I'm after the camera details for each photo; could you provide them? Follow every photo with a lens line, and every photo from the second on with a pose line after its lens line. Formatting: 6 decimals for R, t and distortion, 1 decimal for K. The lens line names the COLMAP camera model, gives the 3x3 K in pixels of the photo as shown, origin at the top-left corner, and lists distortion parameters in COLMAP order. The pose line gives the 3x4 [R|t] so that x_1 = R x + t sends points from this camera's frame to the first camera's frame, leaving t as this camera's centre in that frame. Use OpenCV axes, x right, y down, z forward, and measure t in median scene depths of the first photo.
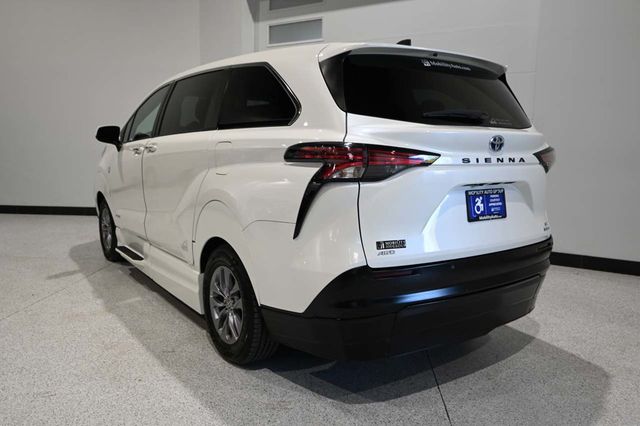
lens RADIAL K [[508.2, 0, 320.0], [0, 508.2, 213.0], [0, 0, 1]] dist [-0.008895, -0.006148]
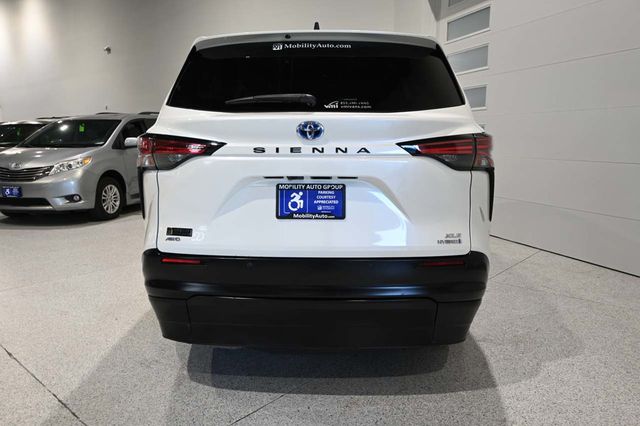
lens RADIAL K [[468.5, 0, 320.0], [0, 468.5, 213.0], [0, 0, 1]] dist [-0.007550, -0.000104]
pose [[0.796757, 0.077340, -0.599331, 0.824990], [-0.072666, 0.996842, 0.032034, -0.023760], [0.599915, 0.018028, 0.799860, 0.366680]]
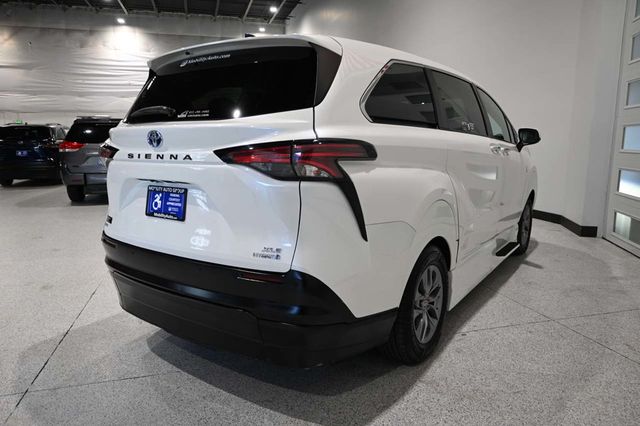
lens RADIAL K [[434.9, 0, 320.0], [0, 434.9, 213.0], [0, 0, 1]] dist [-0.004267, -0.000850]
pose [[0.334356, 0.135743, -0.932620, 1.201904], [-0.120998, 0.987566, 0.100361, -0.115702], [0.934647, 0.079288, 0.346623, 0.989865]]
